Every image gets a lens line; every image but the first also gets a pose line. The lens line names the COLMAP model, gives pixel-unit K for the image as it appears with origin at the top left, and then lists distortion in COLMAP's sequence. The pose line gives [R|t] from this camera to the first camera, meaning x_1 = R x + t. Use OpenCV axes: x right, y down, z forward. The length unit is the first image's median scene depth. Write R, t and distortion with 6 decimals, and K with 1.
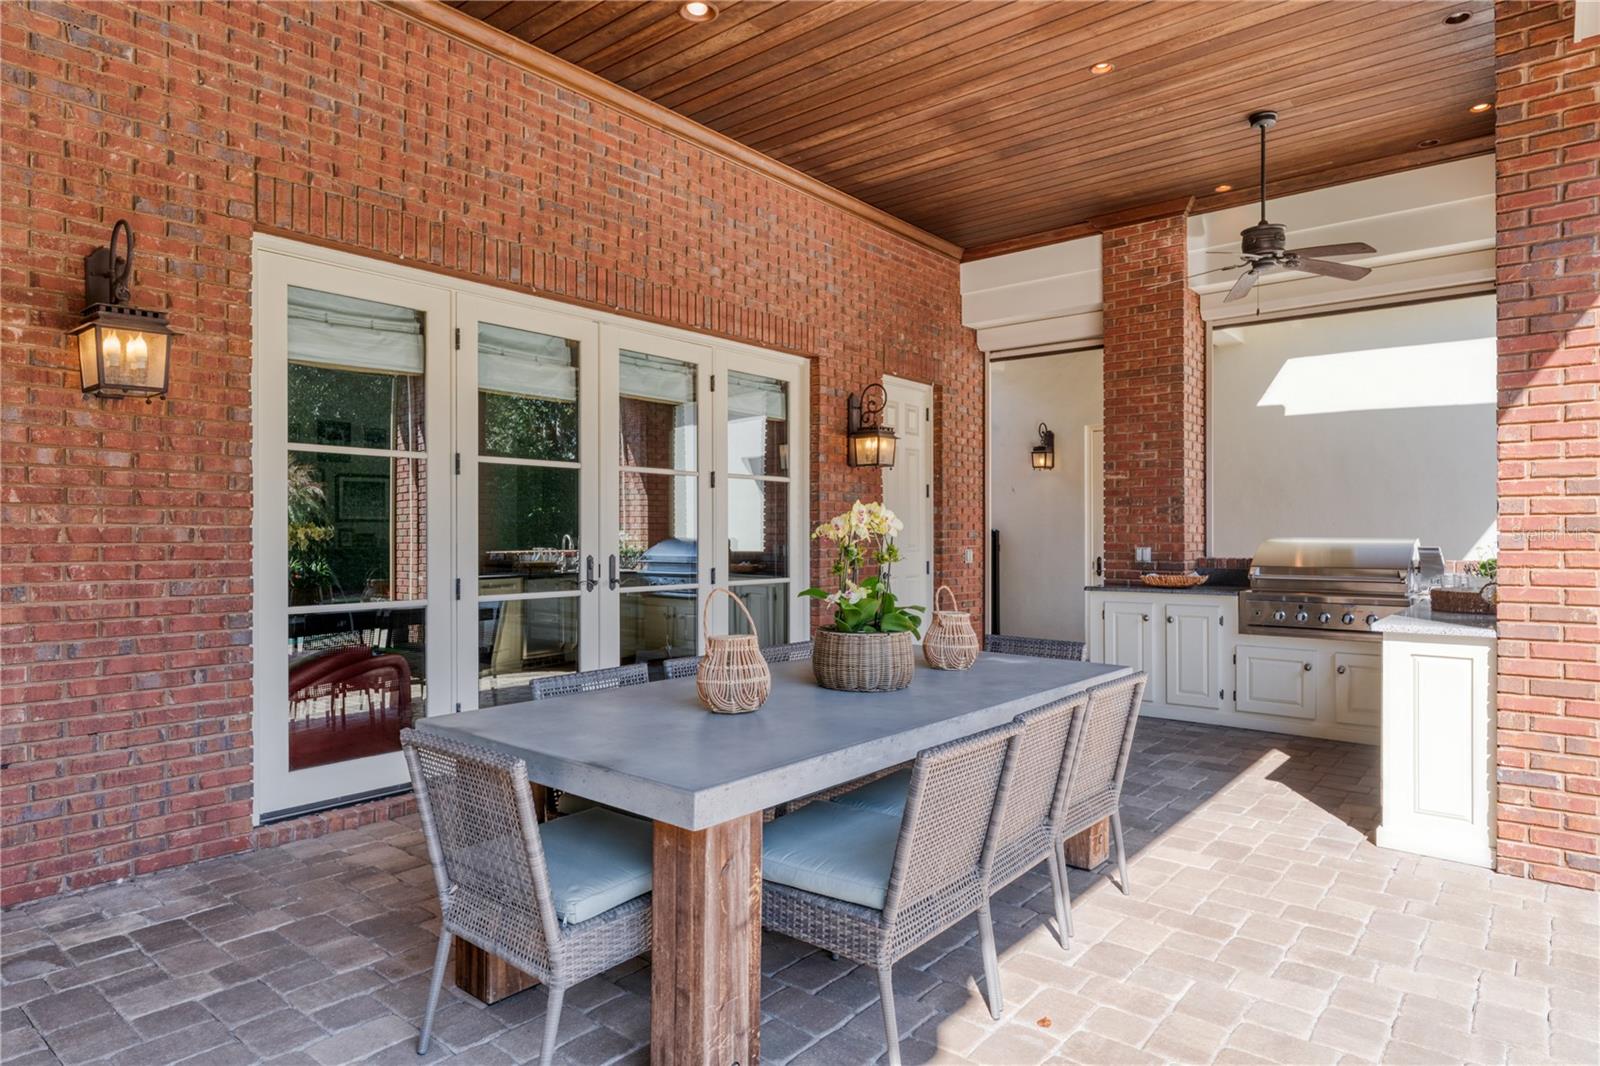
lens RADIAL K [[934.6, 0, 804.5], [0, 934.6, 532.9], [0, 0, 1]] dist [-0.003401, -0.001282]
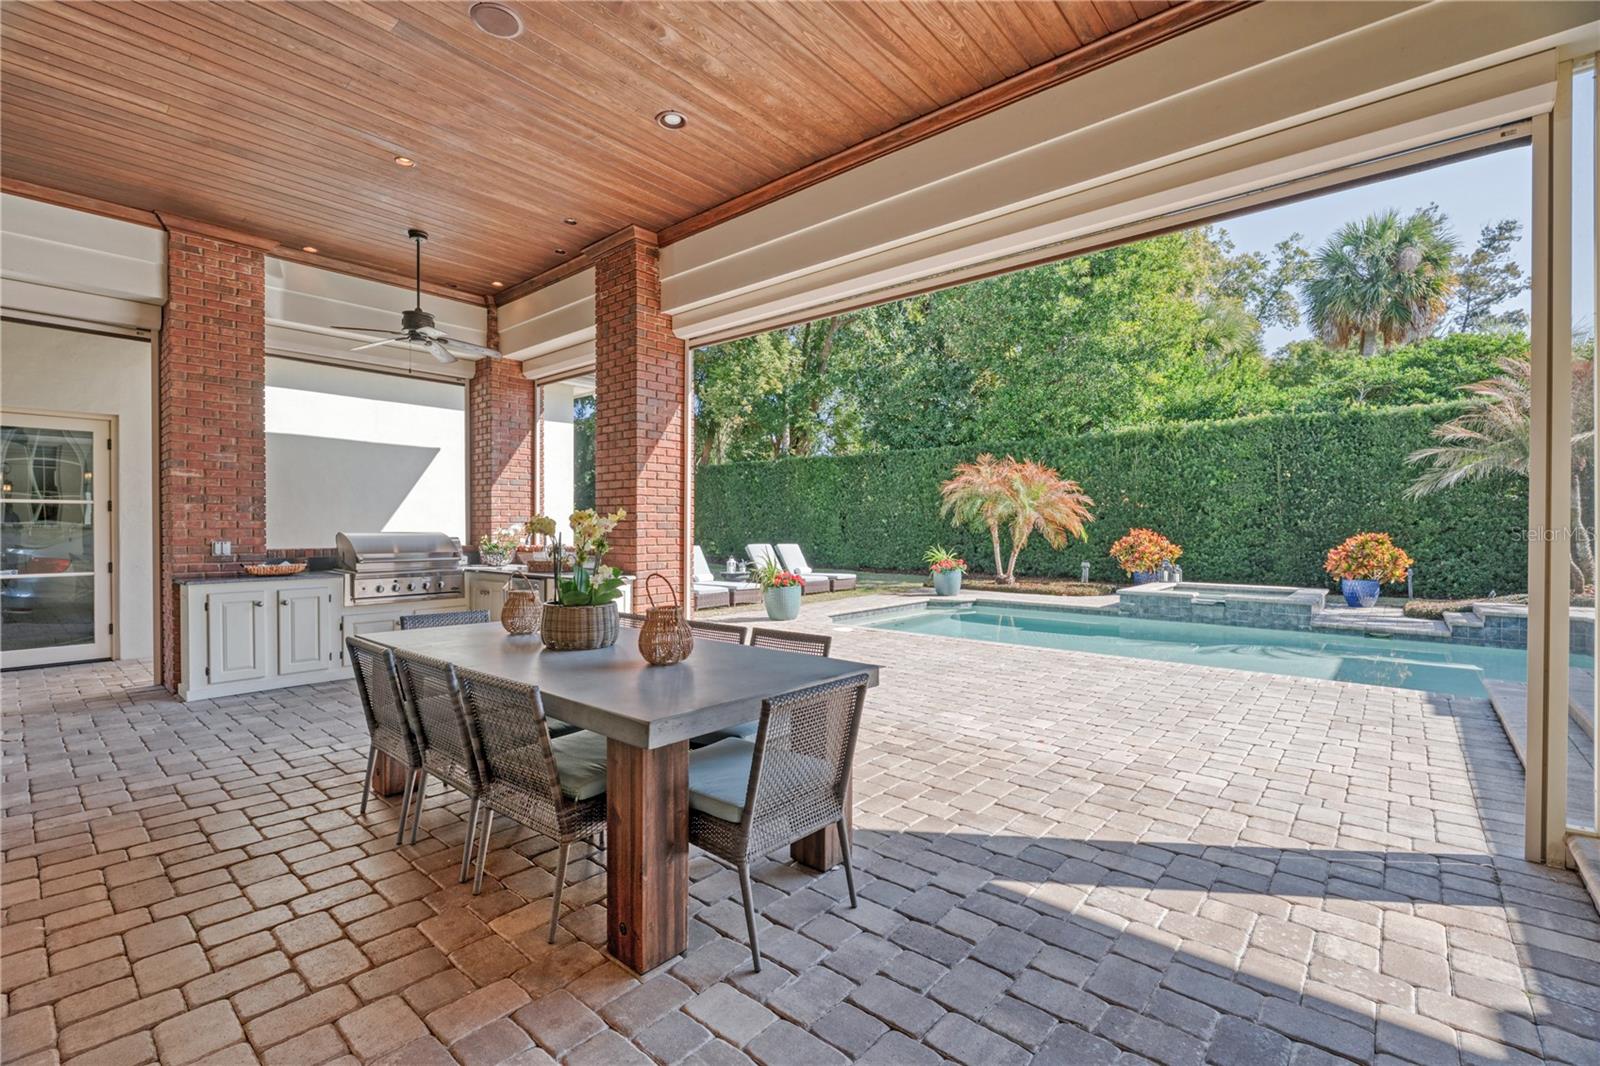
lens RADIAL K [[697.4, 0, 798.0], [0, 697.4, 532.3], [0, 0, 1]] dist [-0.009642, 0.000950]
pose [[0.028973, -0.006052, 0.999562, -0.449951], [-0.003830, 0.999974, 0.006166, -0.003301], [-0.999573, -0.004007, 0.028949, 0.325832]]
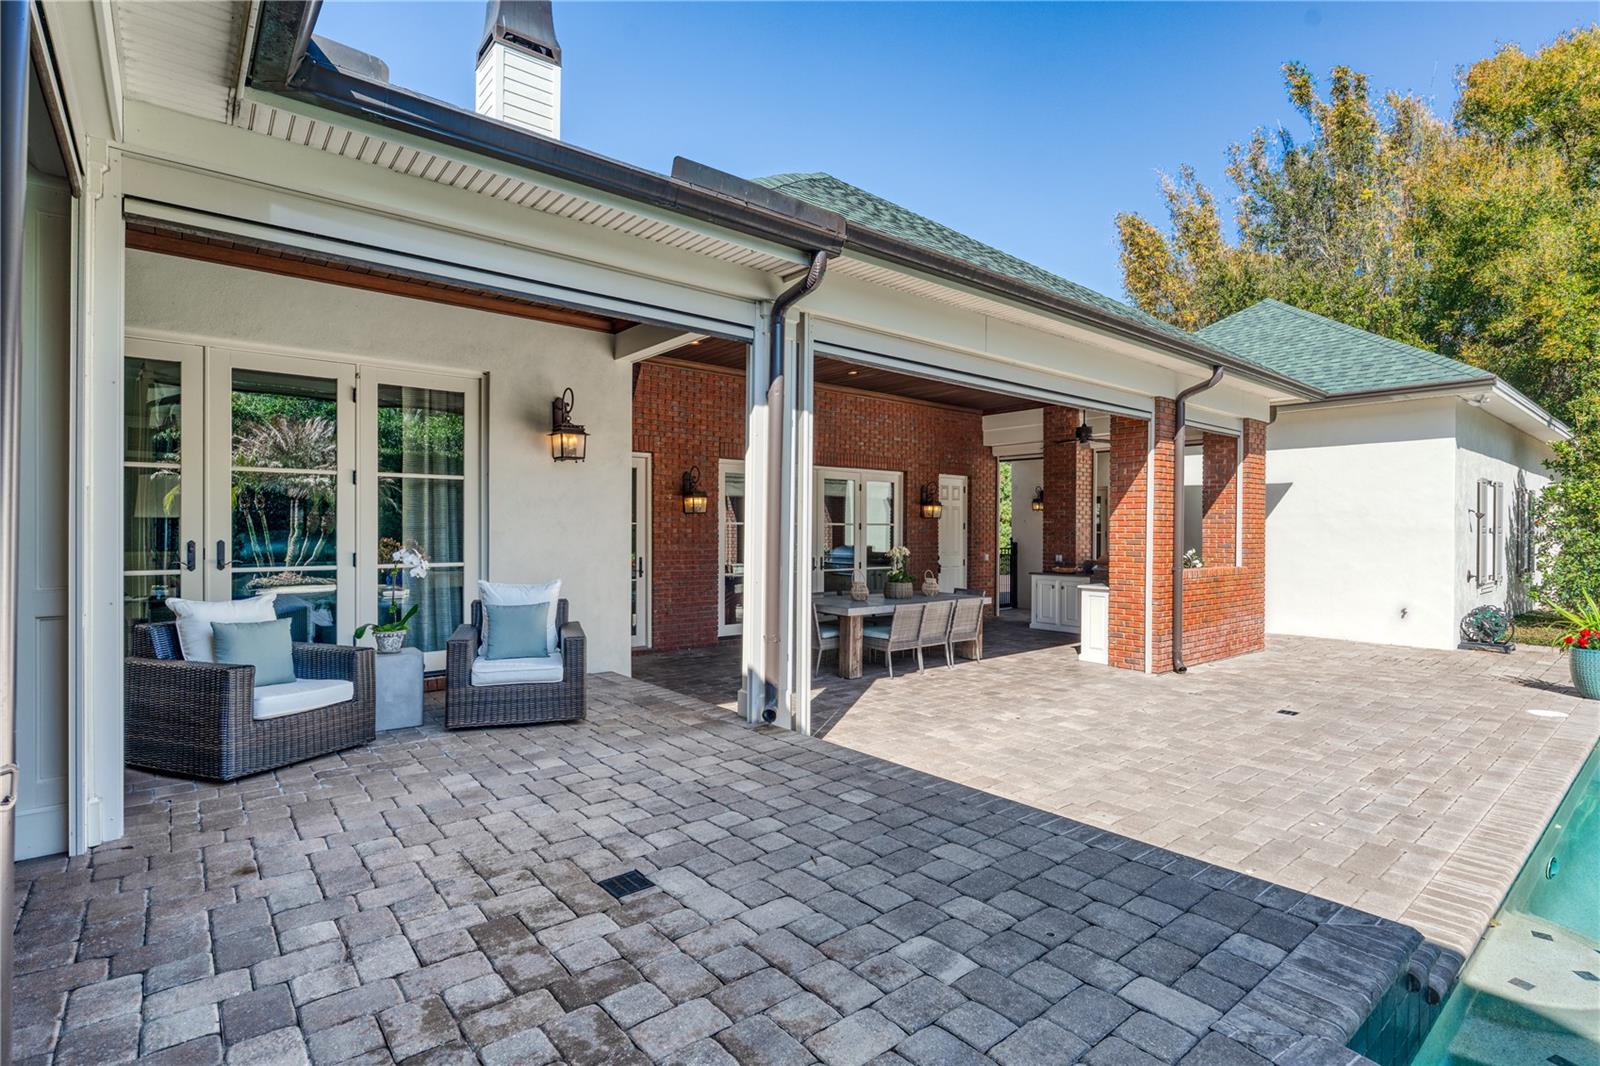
lens RADIAL K [[768.8, 0, 802.2], [0, 768.8, 534.4], [0, 0, 1]] dist [-0.004883, -0.000120]
pose [[0.981369, 0.008804, -0.191933, 0.126929], [-0.006801, 0.999915, 0.011091, -0.051215], [0.192014, -0.009579, 0.981345, -0.918620]]
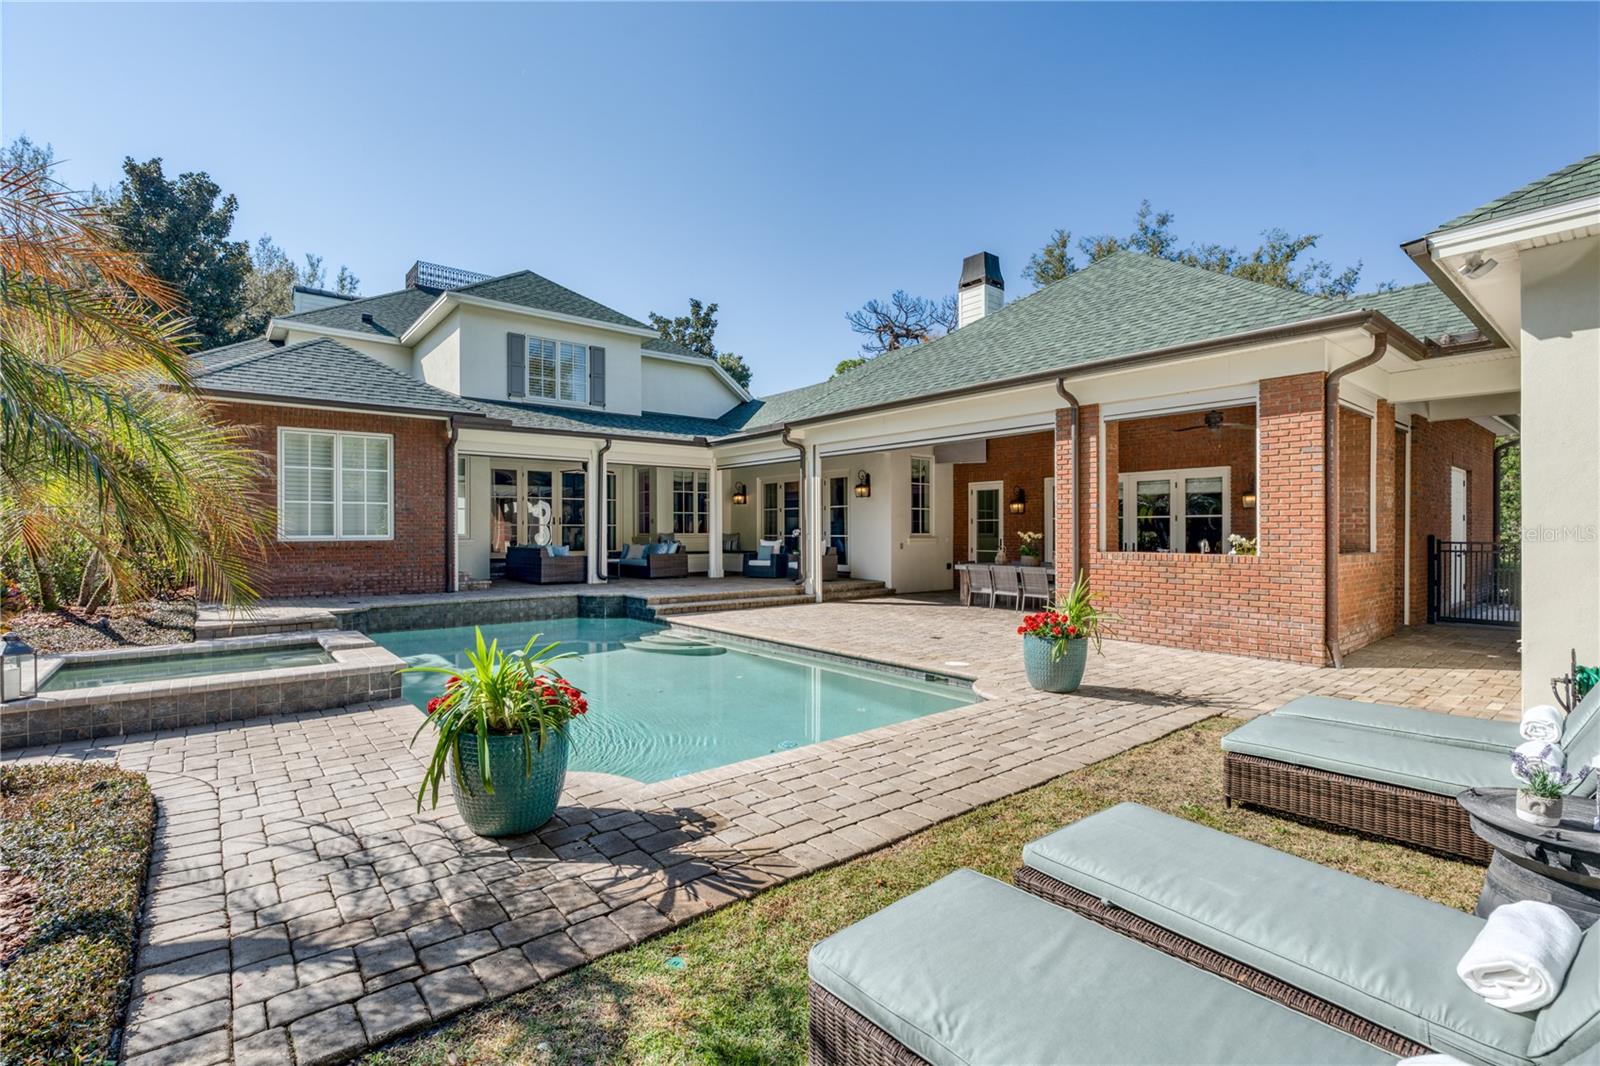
lens RADIAL K [[730.0, 0, 802.2], [0, 730.0, 531.8], [0, 0, 1]] dist [-0.004828, -0.000249]
pose [[-0.186365, 0.003812, -0.982473, 2.094245], [0.006629, 0.999975, 0.002622, -0.025010], [0.982458, -0.006024, -0.186385, 0.245886]]
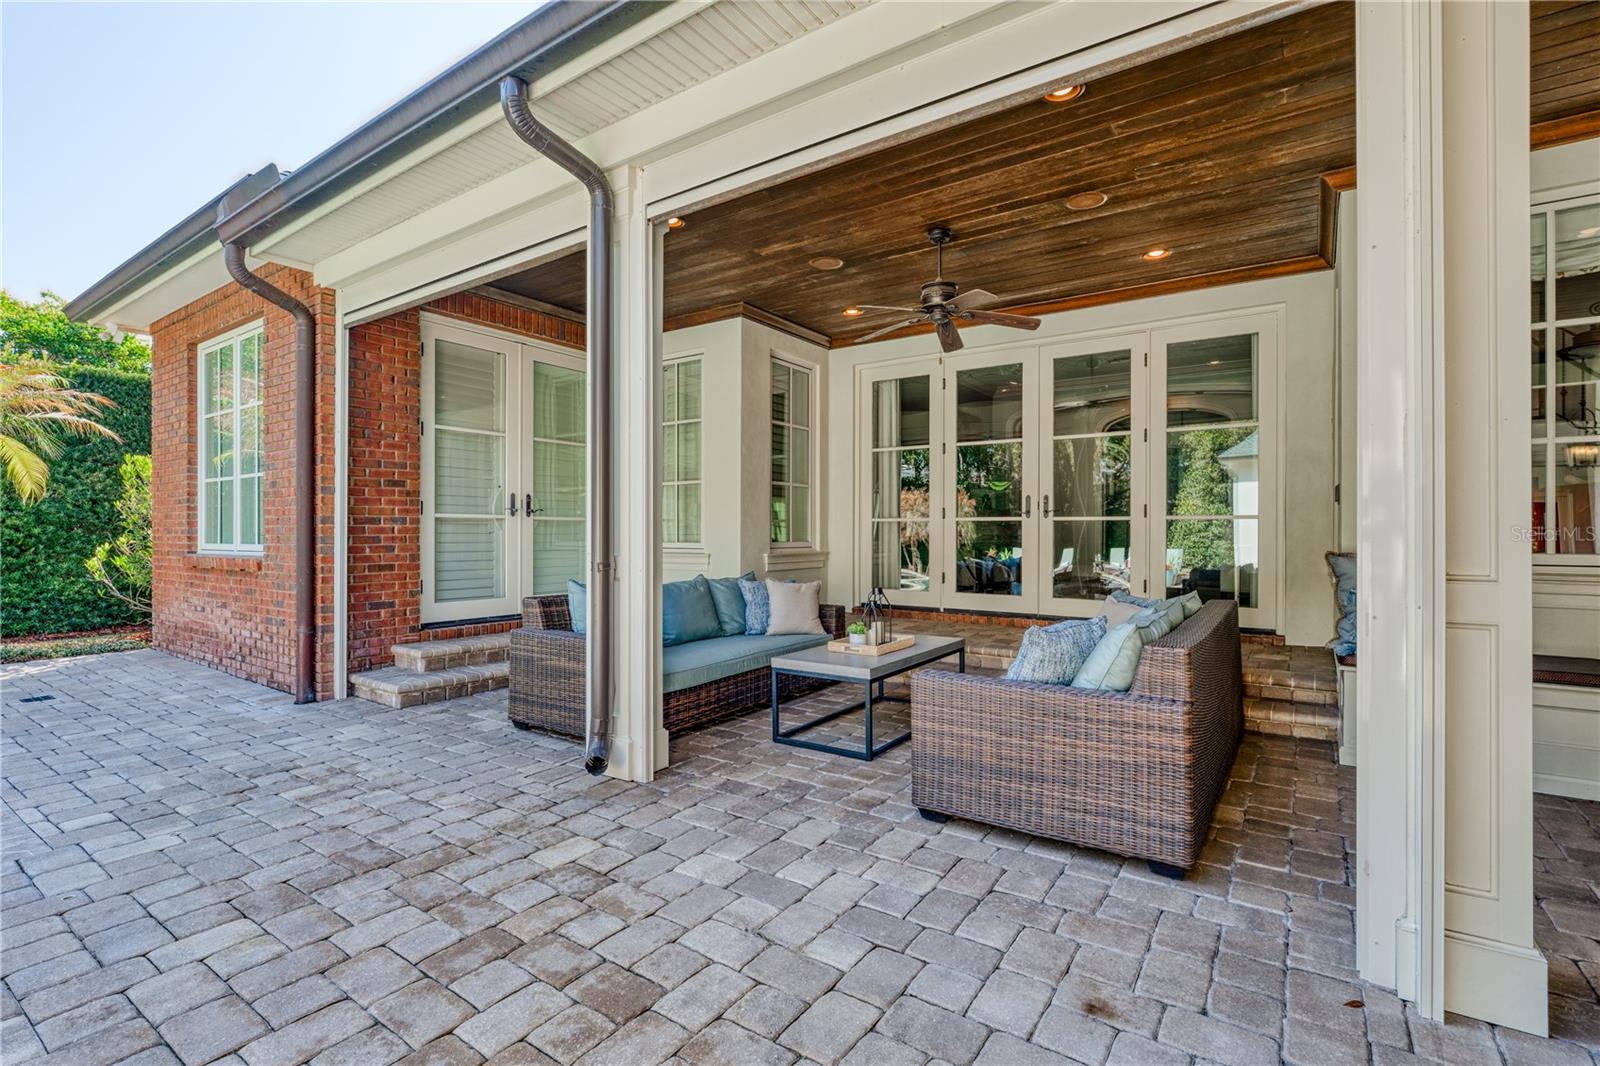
lens RADIAL K [[730.0, 0, 792.5], [0, 730.0, 527.6], [0, 0, 1]] dist [-0.004828, -0.000249]
pose [[-0.996750, 0.001372, -0.080542, -0.136452], [0.001639, 0.999993, -0.003245, -0.029223], [0.080537, -0.003366, -0.996746, -0.285848]]
